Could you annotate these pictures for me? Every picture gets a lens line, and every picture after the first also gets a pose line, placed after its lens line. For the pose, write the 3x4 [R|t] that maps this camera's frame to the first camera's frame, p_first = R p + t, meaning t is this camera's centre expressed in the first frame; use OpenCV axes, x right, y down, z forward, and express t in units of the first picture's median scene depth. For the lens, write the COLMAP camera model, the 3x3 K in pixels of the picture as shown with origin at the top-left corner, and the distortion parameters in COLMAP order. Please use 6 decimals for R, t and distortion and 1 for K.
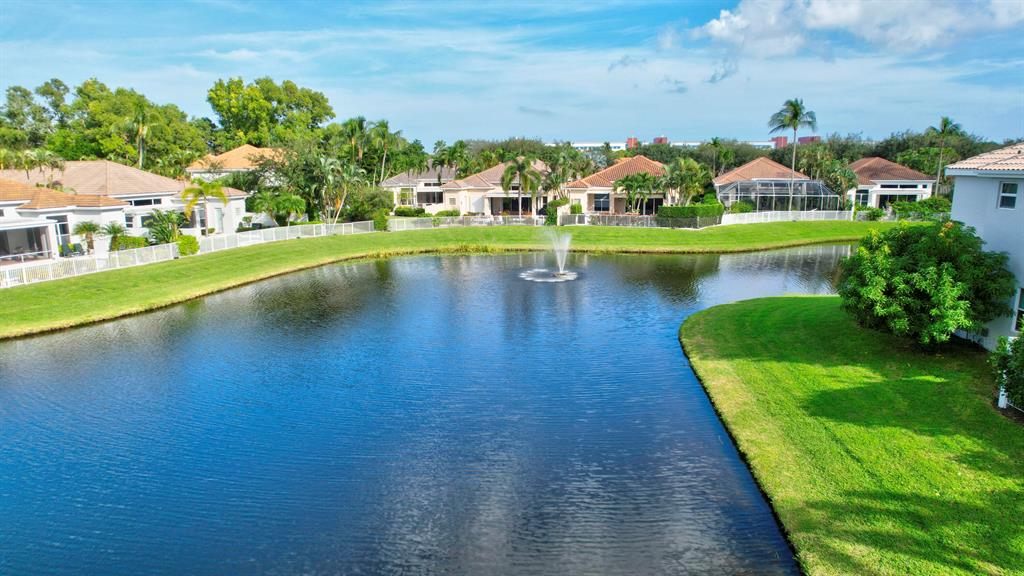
lens RADIAL K [[654.8, 0, 511.4], [0, 654.8, 292.8], [0, 0, 1]] dist [-0.080853, 0.074960]
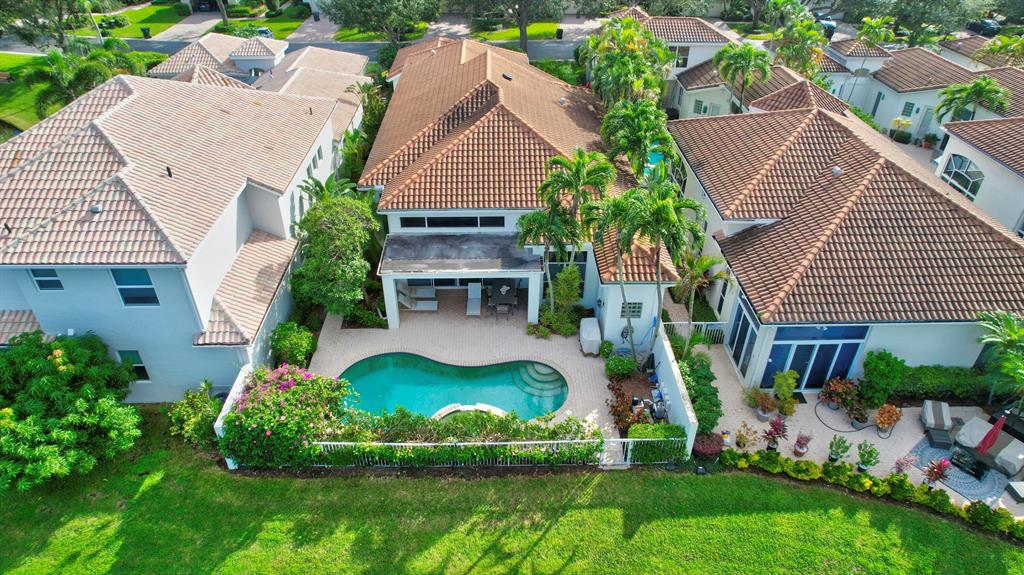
lens RADIAL K [[654.8, 0, 511.4], [0, 654.8, 292.3], [0, 0, 1]] dist [-0.080853, 0.074960]
pose [[-0.098643, -0.568418, 0.816805, -0.068231], [0.187056, 0.795585, 0.576242, -0.565203], [-0.977384, 0.209630, 0.027847, 0.324658]]
